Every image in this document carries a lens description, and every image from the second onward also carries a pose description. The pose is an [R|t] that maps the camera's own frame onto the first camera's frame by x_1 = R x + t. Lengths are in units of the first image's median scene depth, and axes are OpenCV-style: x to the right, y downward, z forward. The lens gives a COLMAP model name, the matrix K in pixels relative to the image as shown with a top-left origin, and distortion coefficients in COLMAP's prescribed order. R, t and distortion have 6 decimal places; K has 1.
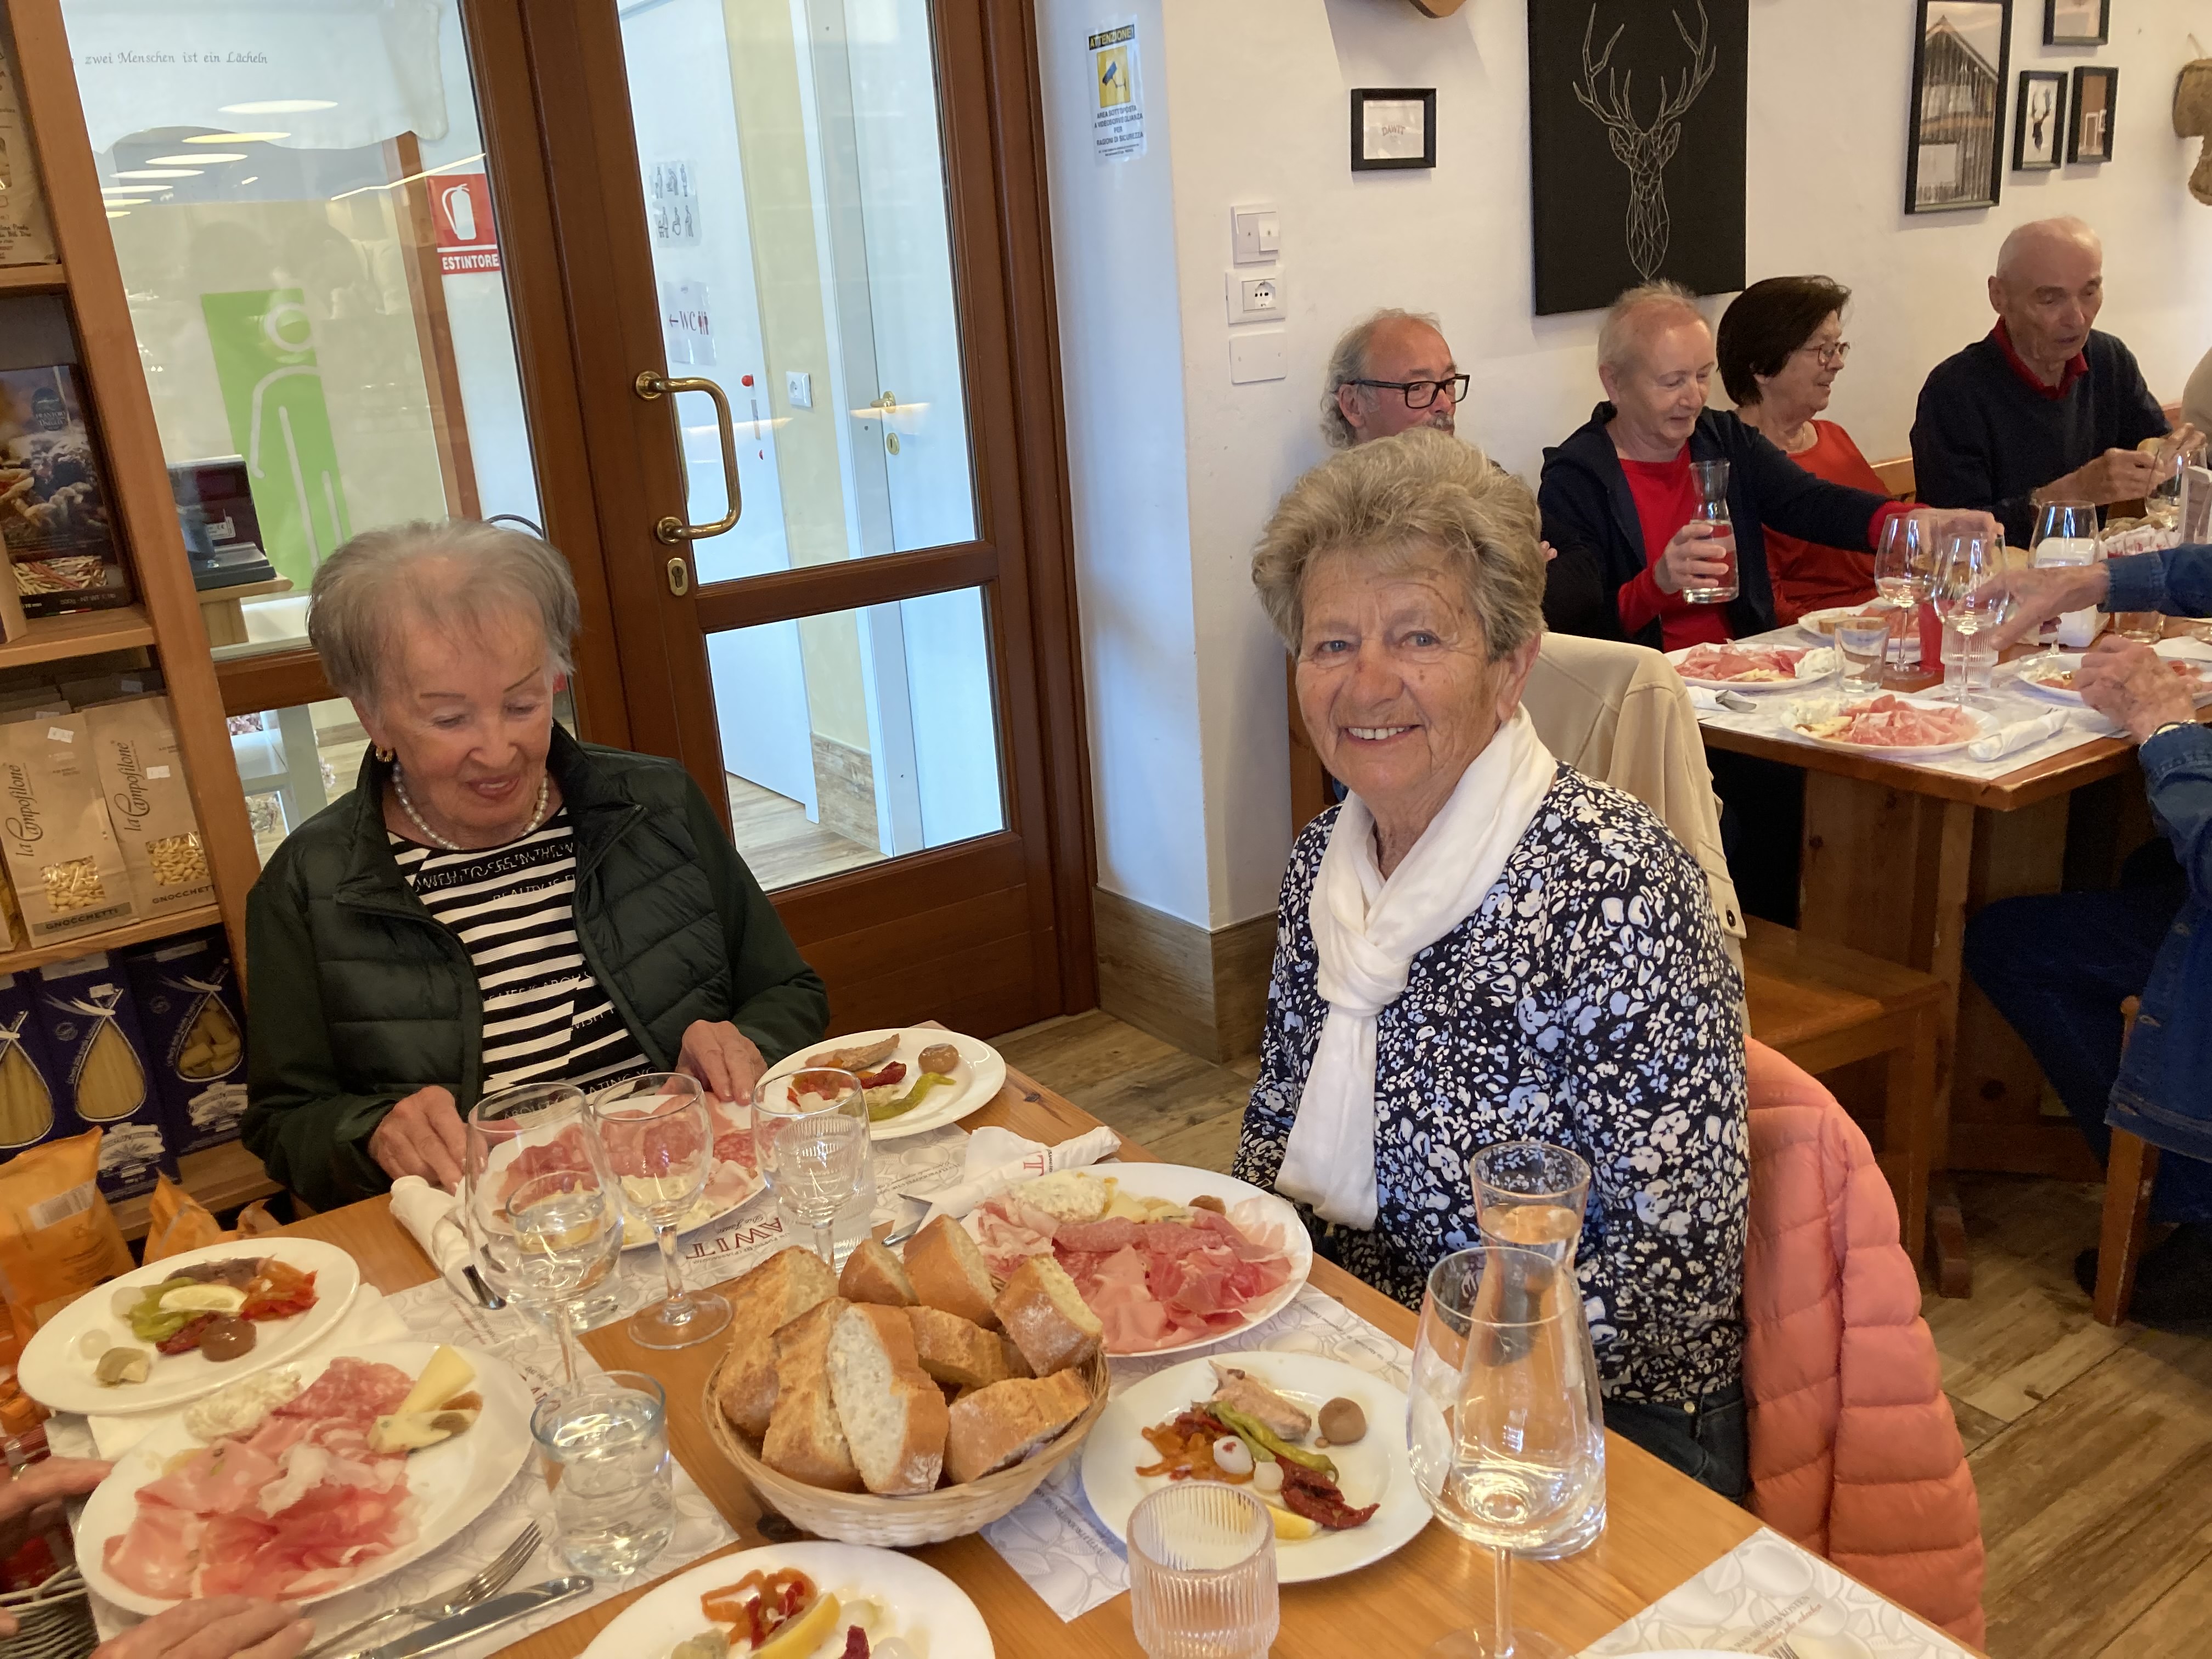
lens RADIAL K [[1793.0, 0, 1097.7], [0, 1793.0, 829.4], [0, 0, 1]] dist [0.007903, -0.038189]
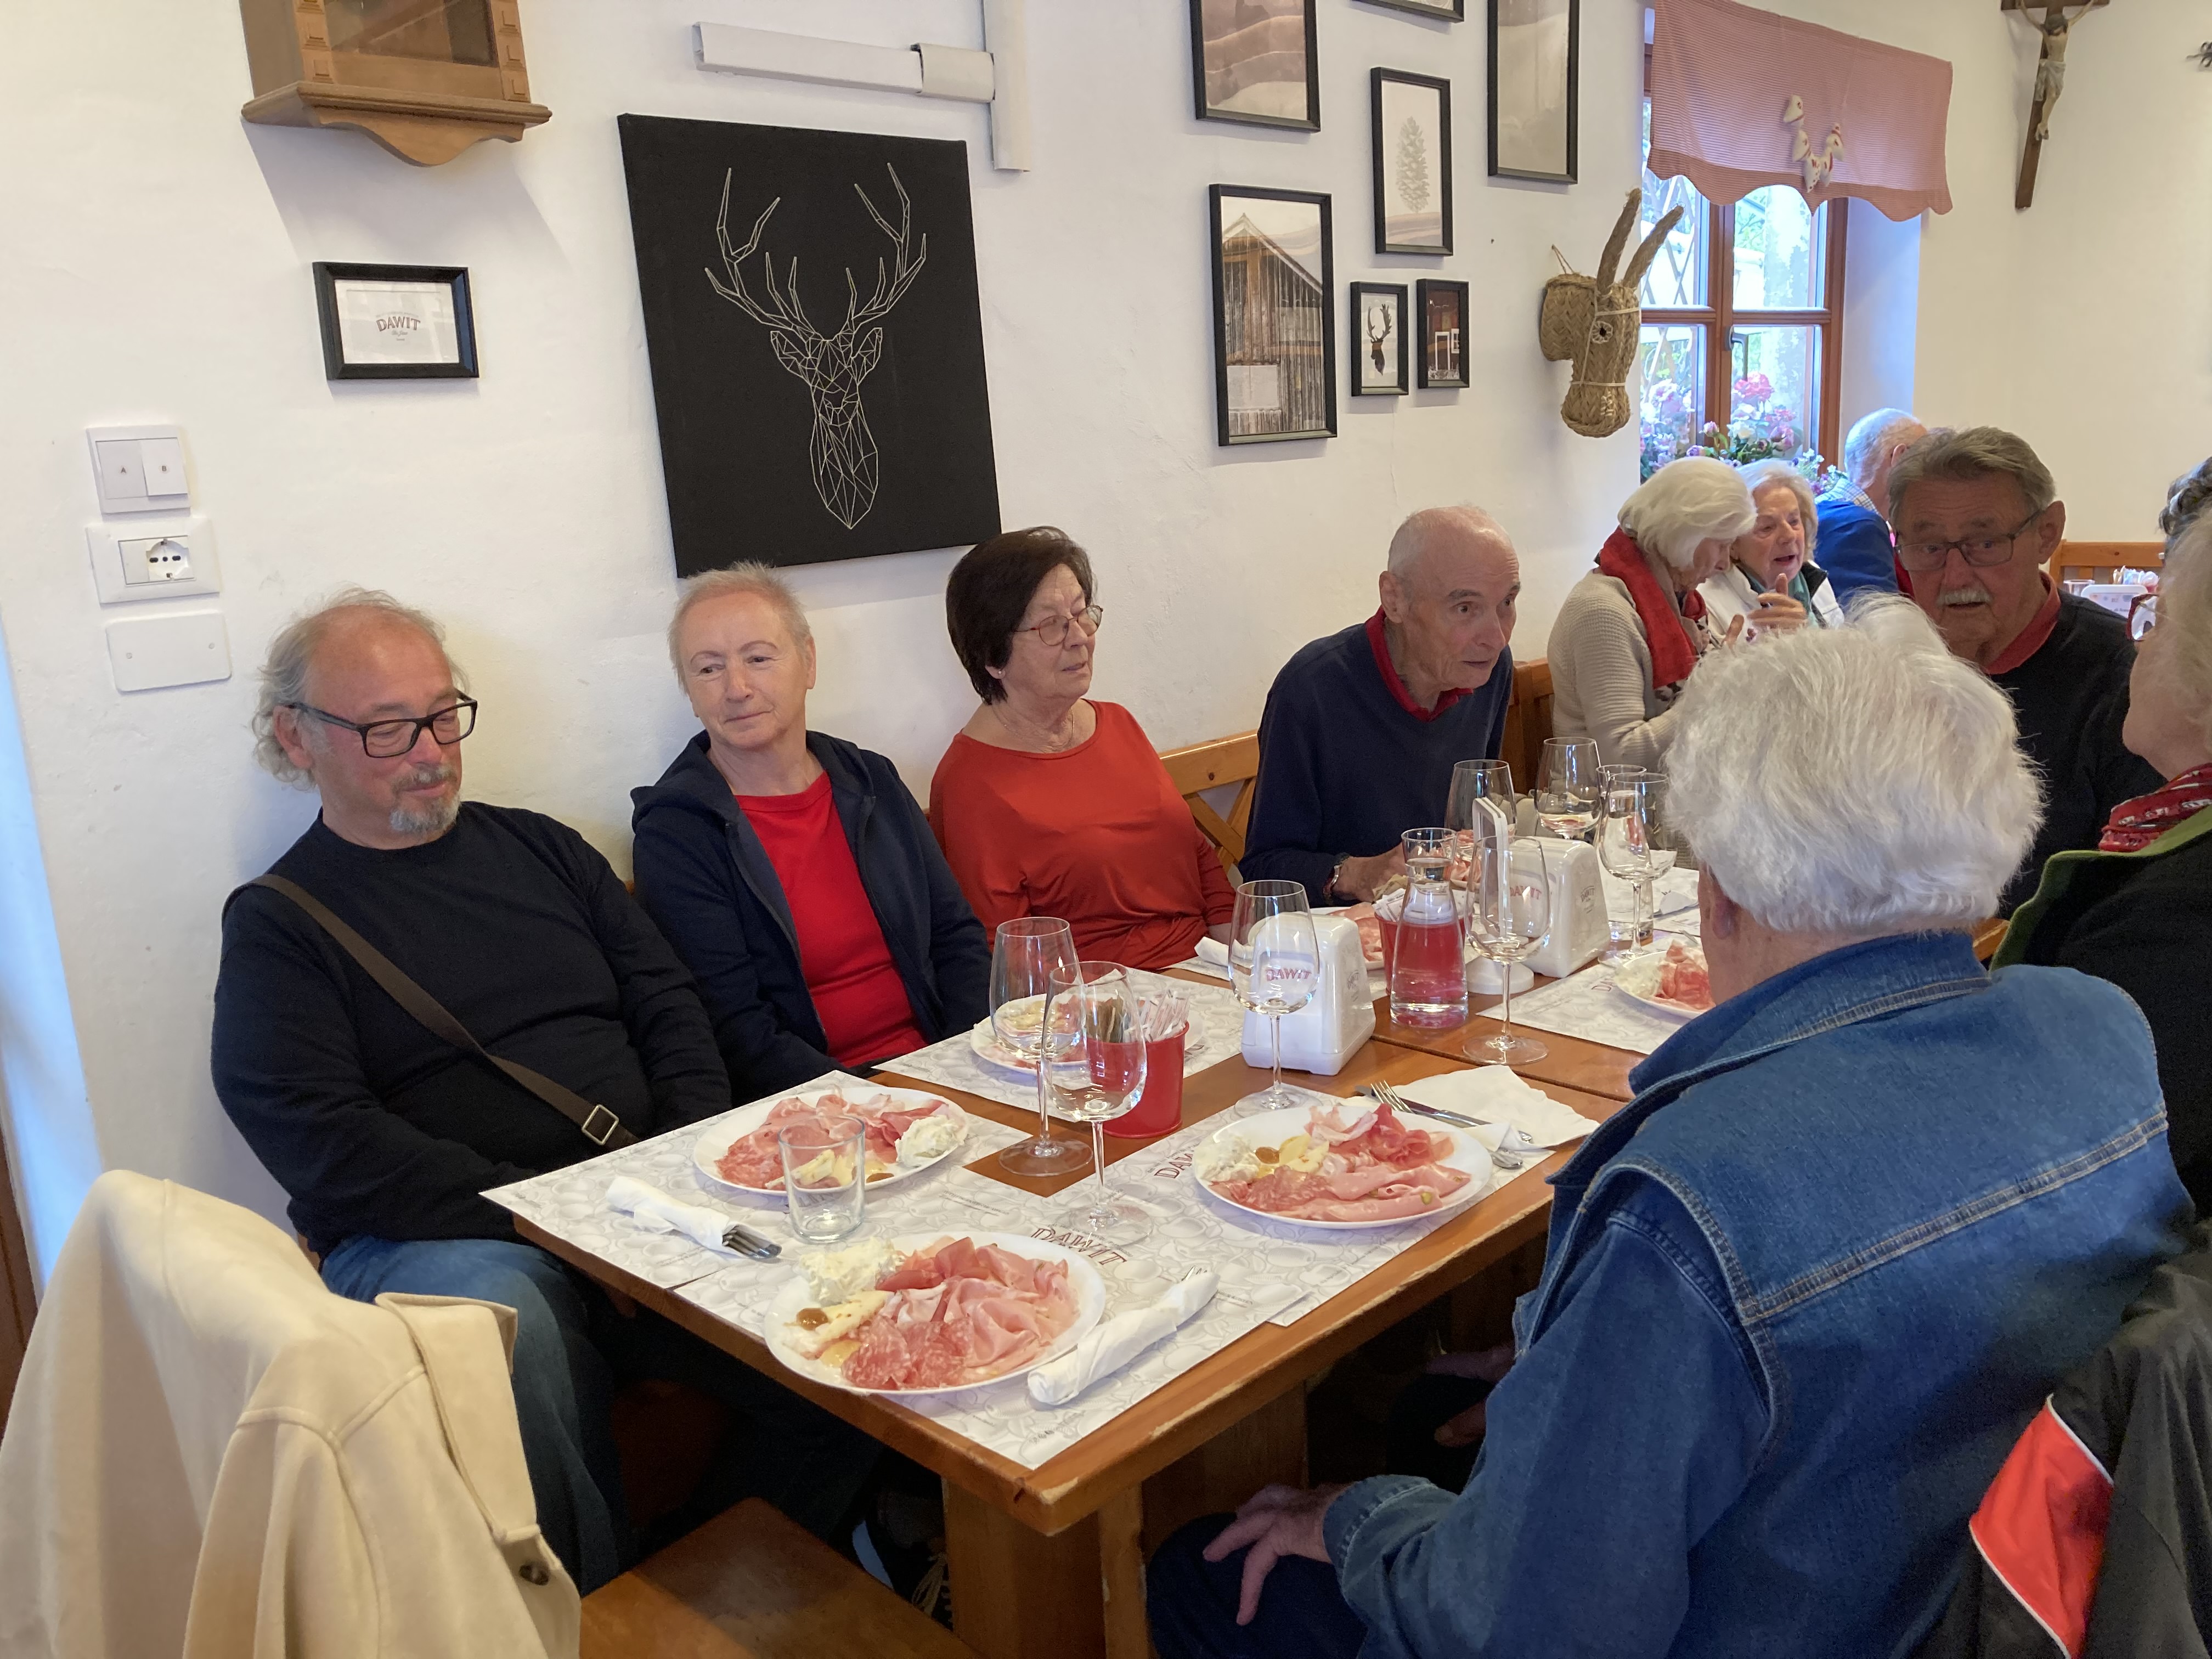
lens RADIAL K [[1793.0, 0, 1119.0], [0, 1793.0, 829.0], [0, 0, 1]] dist [0.007903, -0.038189]
pose [[0.974063, -0.029652, 0.224325, 0.244065], [0.052754, 0.993817, -0.097701, -0.102347], [-0.220040, 0.107001, 0.969605, 0.259972]]
